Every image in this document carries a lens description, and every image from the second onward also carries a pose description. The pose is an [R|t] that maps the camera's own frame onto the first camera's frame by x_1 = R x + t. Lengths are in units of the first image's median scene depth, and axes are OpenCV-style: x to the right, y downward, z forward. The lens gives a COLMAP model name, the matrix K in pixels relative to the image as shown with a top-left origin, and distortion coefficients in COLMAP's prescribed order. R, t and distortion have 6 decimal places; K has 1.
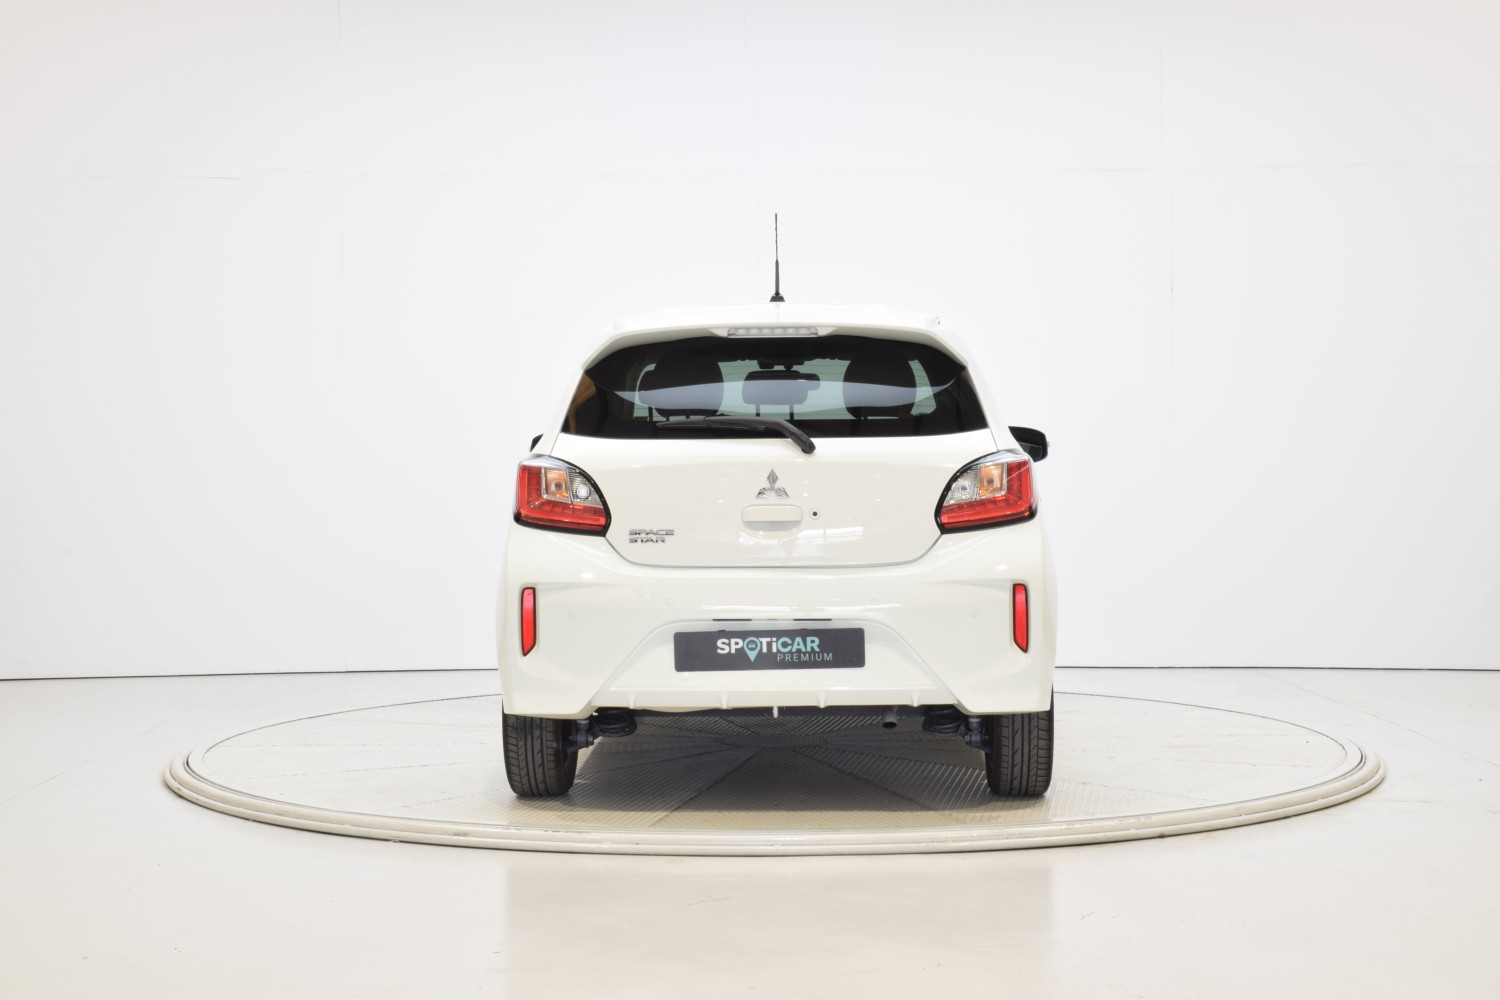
lens RADIAL K [[2268.4, 0, 751.3], [0, 2268.4, 503.8], [0, 0, 1]] dist [-0.017706, 0.000000]
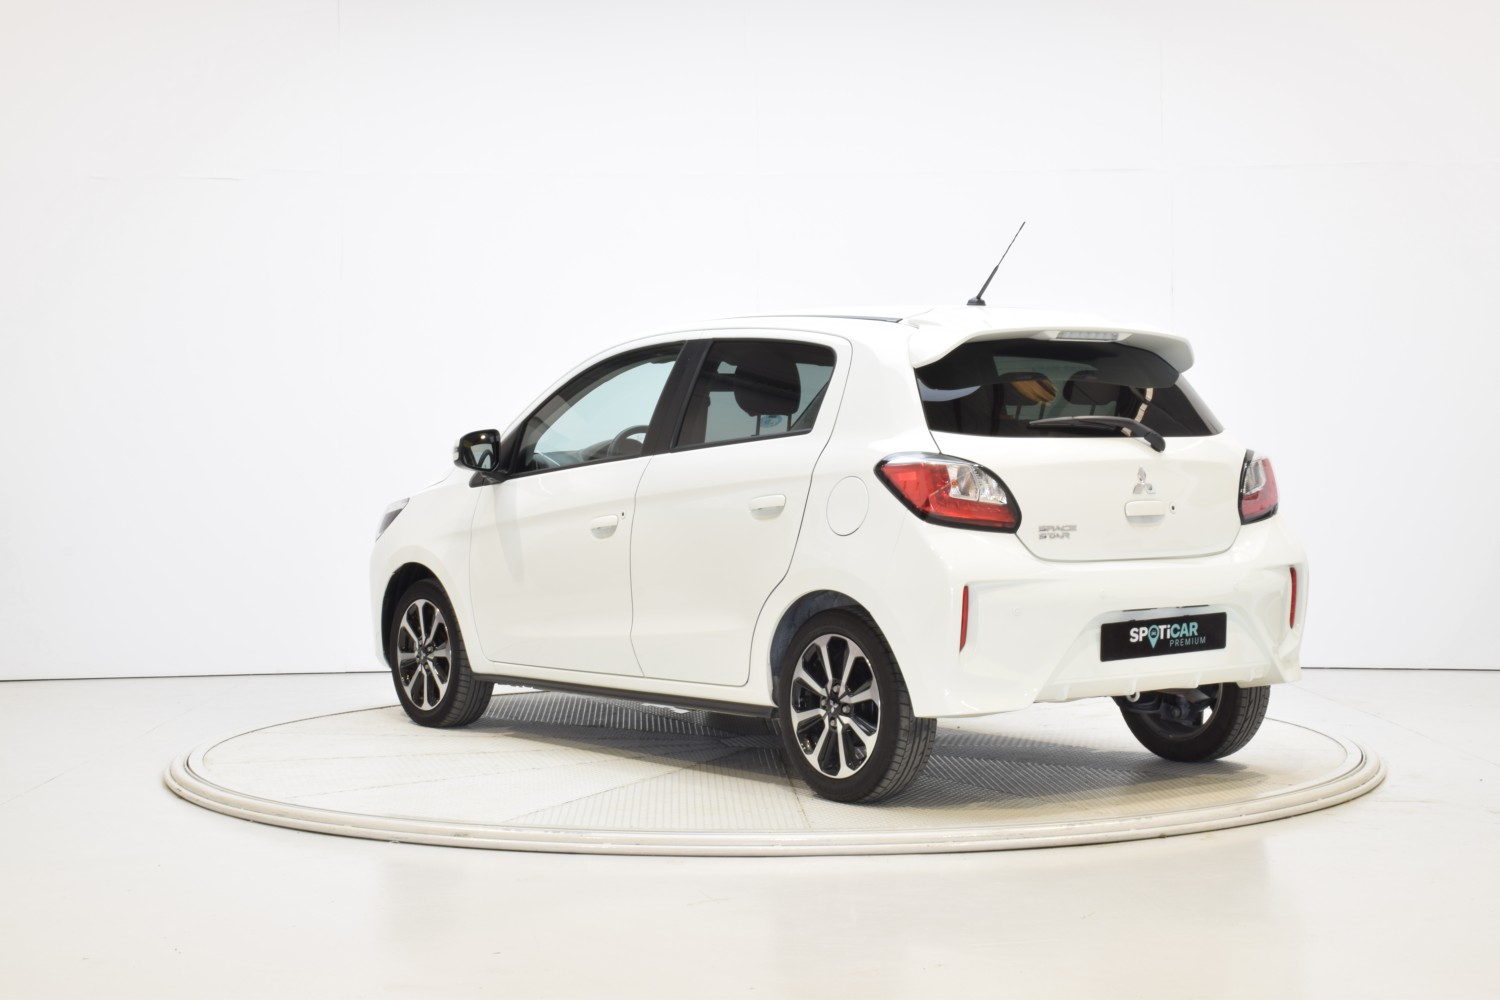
lens RADIAL K [[2268.4, 0, 755.8], [0, 2268.4, 498.8], [0, 0, 1]] dist [-0.017706, 0.000000]
pose [[0.808957, -0.011718, 0.587751, -0.758430], [0.015427, 0.999880, -0.001298, -0.001490], [-0.587666, 0.010117, 0.809041, 0.250159]]
